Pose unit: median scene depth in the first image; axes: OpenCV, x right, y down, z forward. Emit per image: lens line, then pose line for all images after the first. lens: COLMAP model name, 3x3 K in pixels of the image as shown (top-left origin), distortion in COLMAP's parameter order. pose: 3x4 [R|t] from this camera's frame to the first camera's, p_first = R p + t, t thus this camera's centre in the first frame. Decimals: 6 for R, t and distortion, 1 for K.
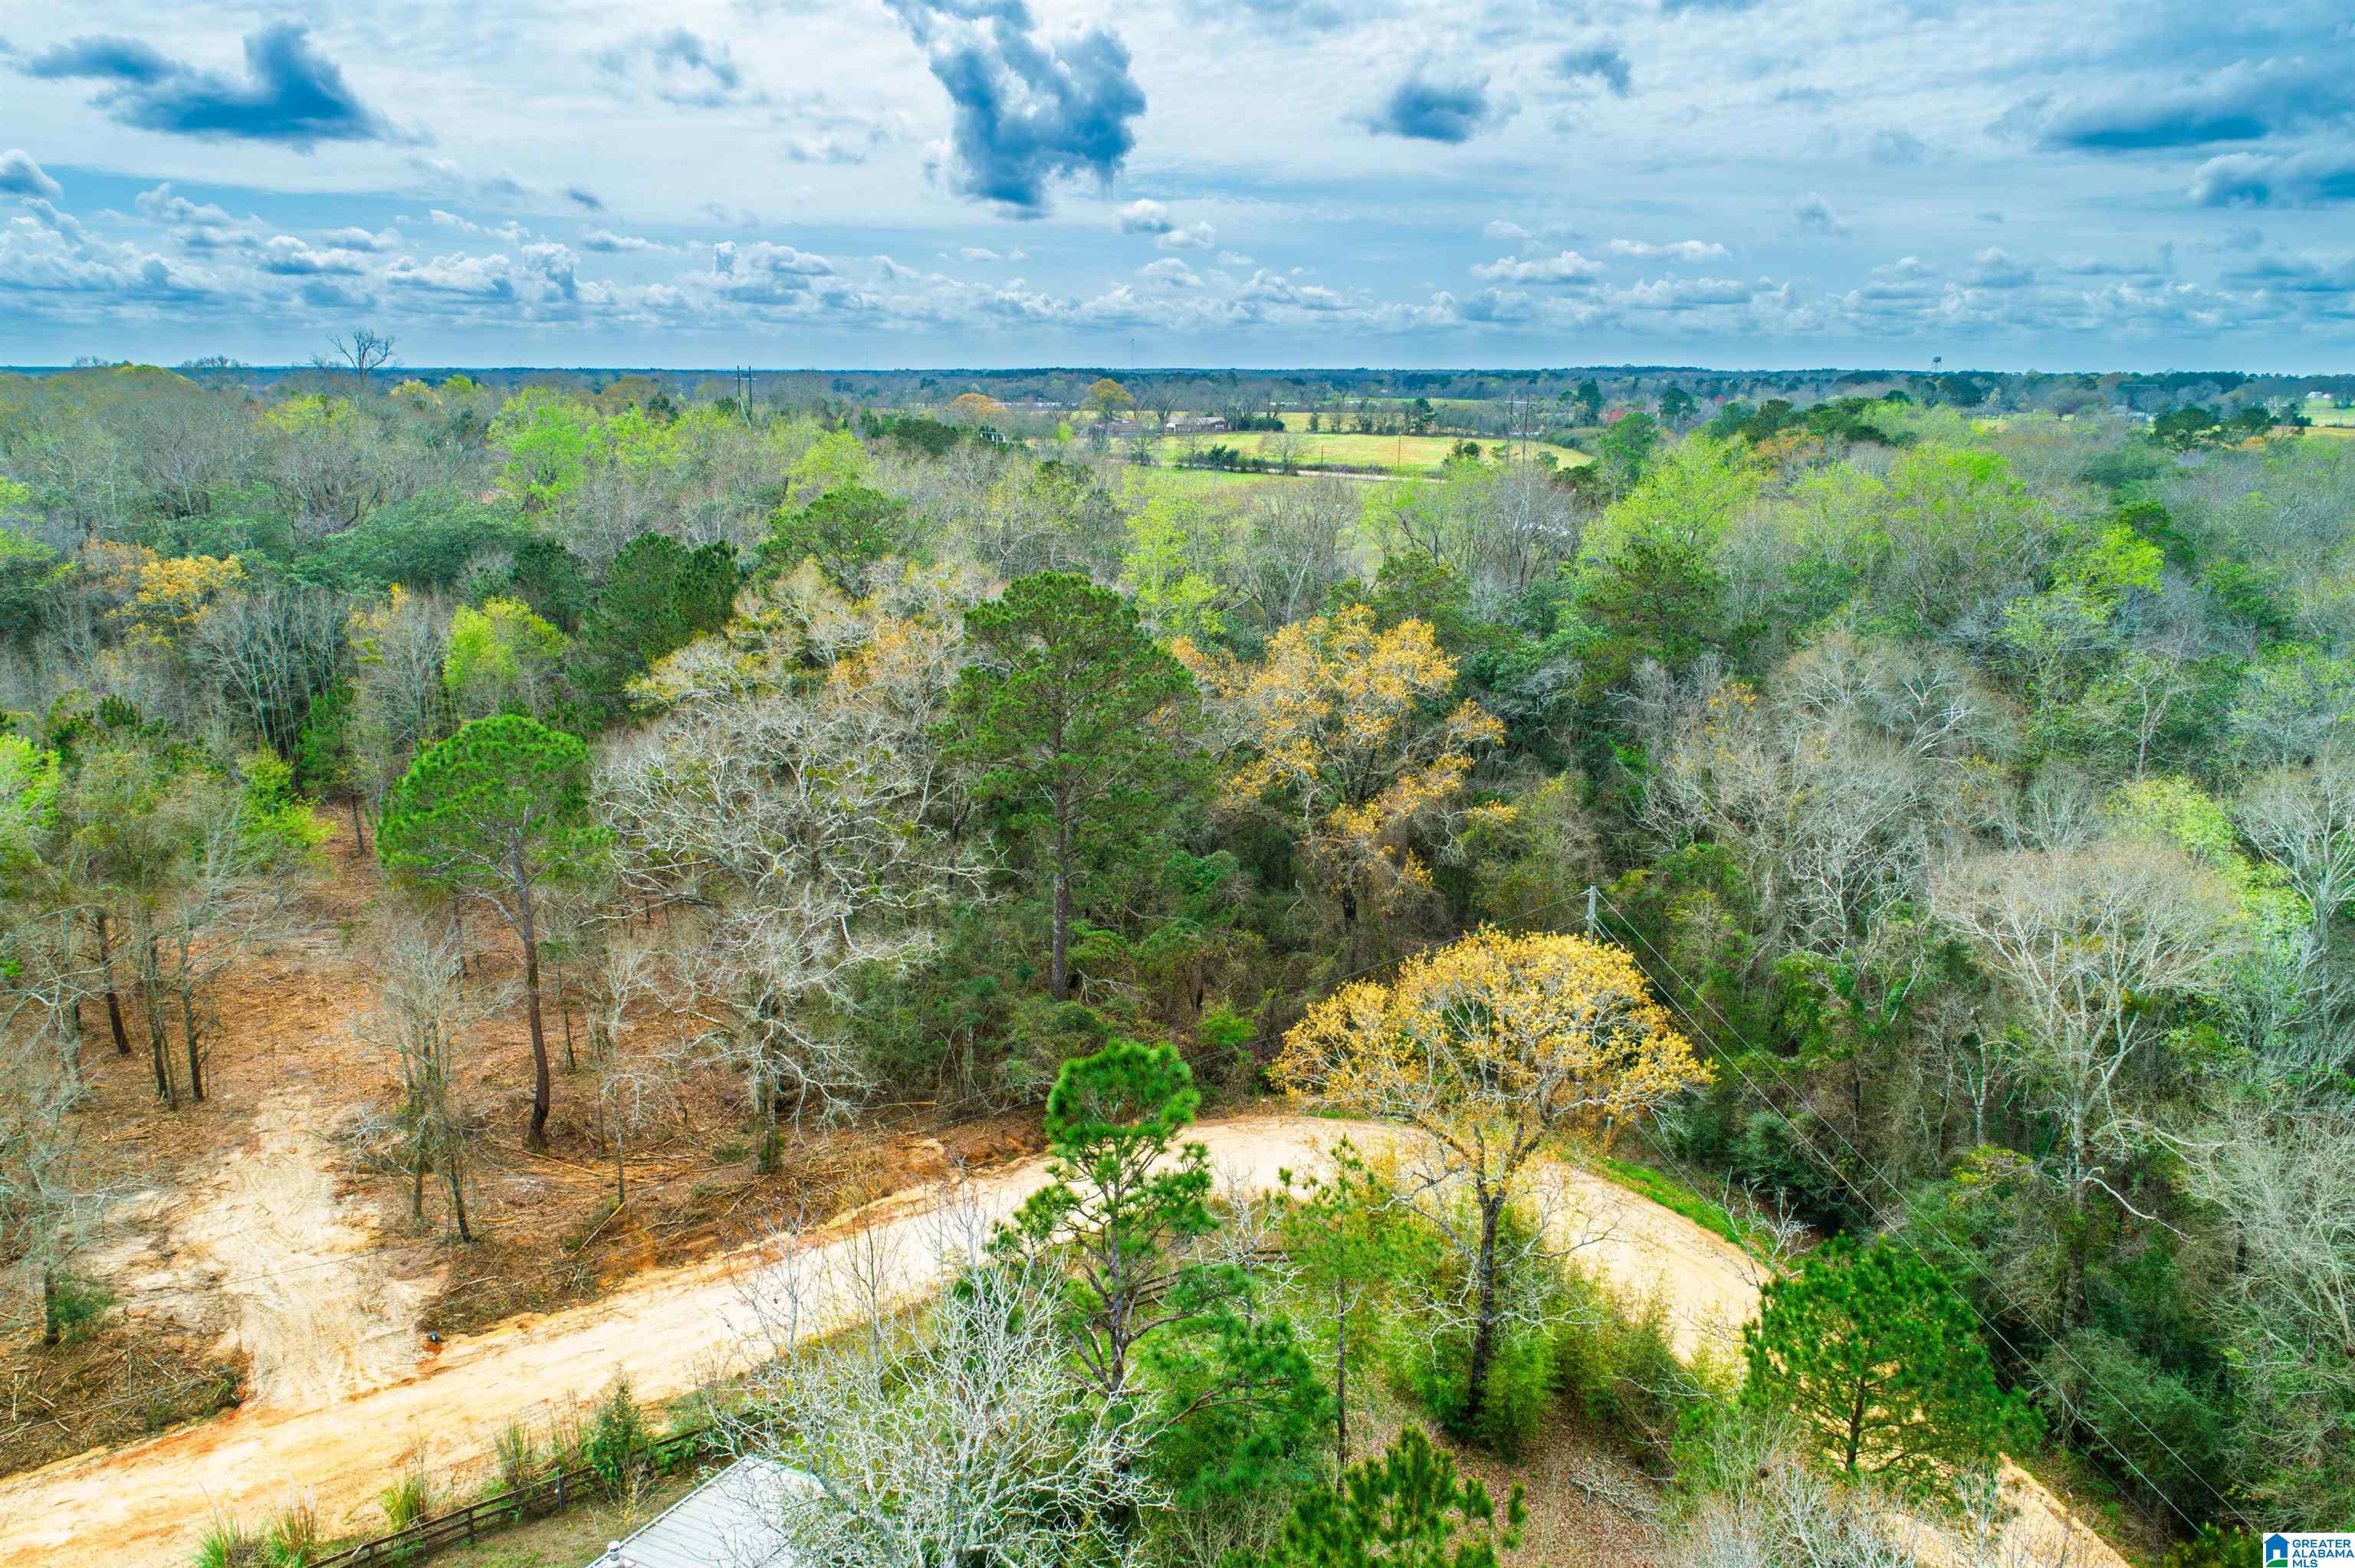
lens RADIAL K [[1661.1, 0, 1178.3], [0, 1661.1, 779.6], [0, 0, 1]] dist [-0.004069, 0.012980]
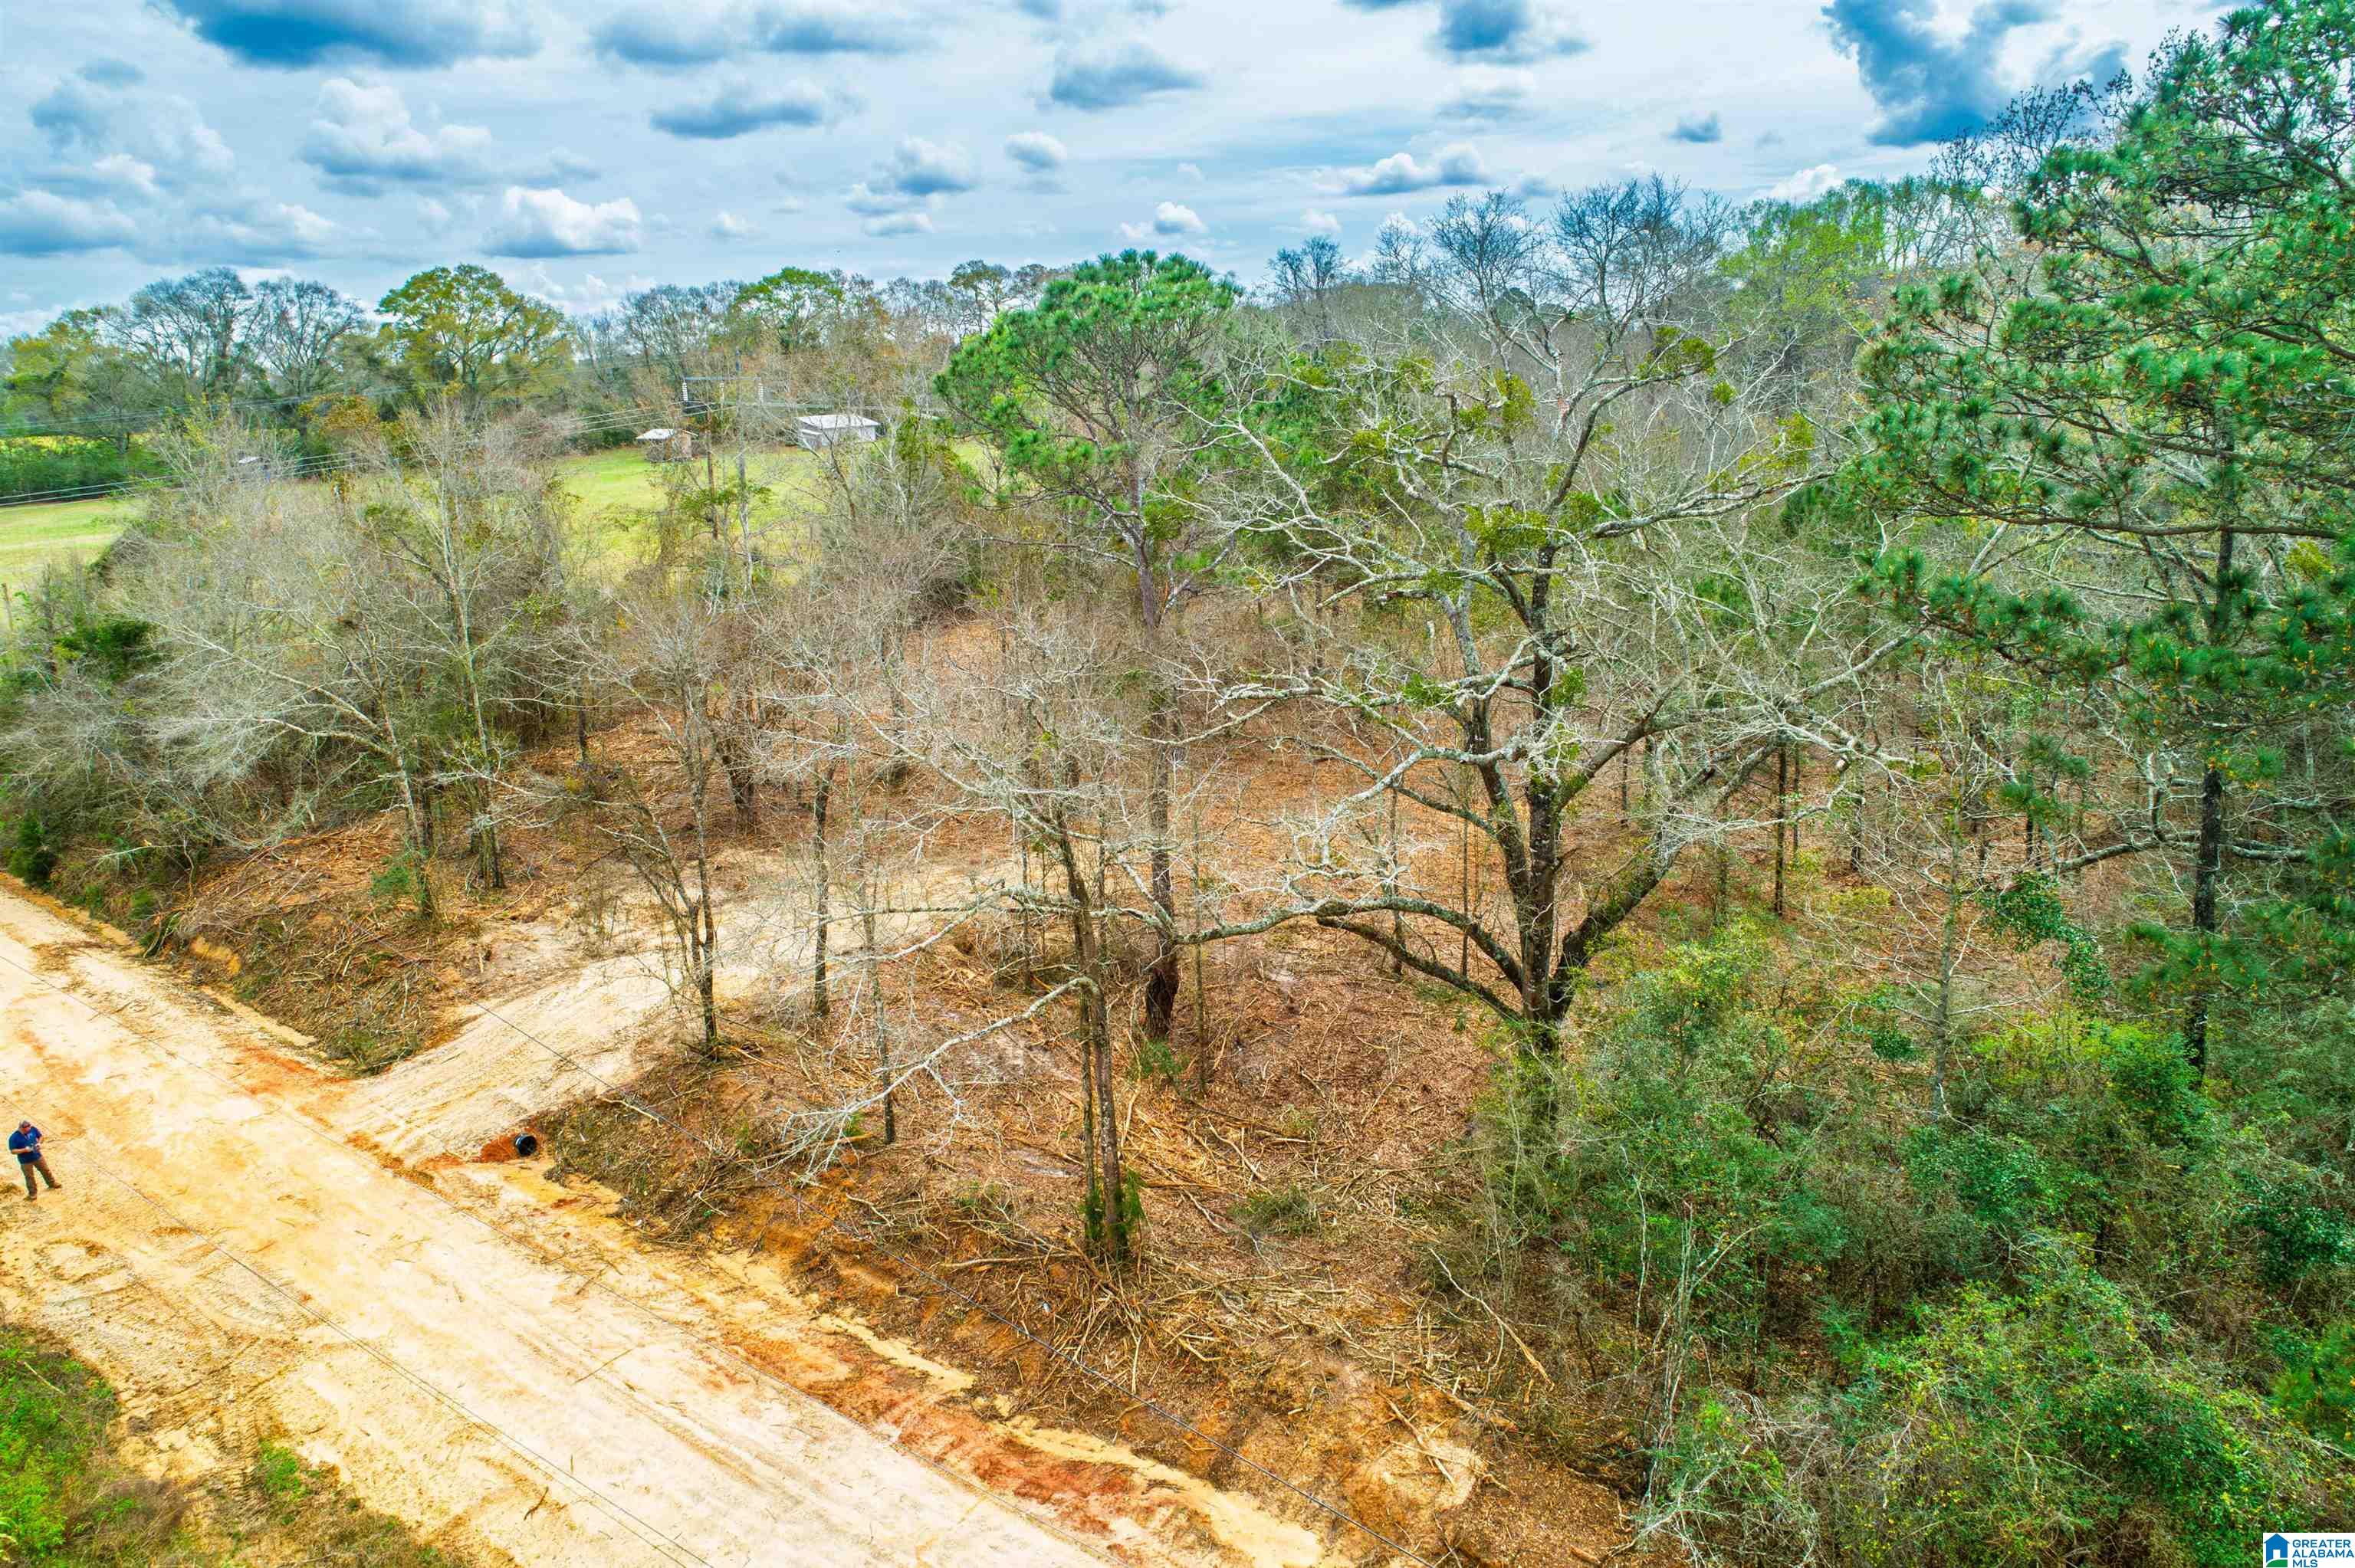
lens RADIAL K [[1607.0, 0, 1104.5], [0, 1607.0, 783.3], [0, 0, 1]] dist [-0.000093, 0.001052]
pose [[0.223457, 0.234922, -0.945980, 0.136214], [-0.203945, 0.960308, 0.190305, 0.038291], [0.953139, 0.150402, 0.262499, 0.934767]]
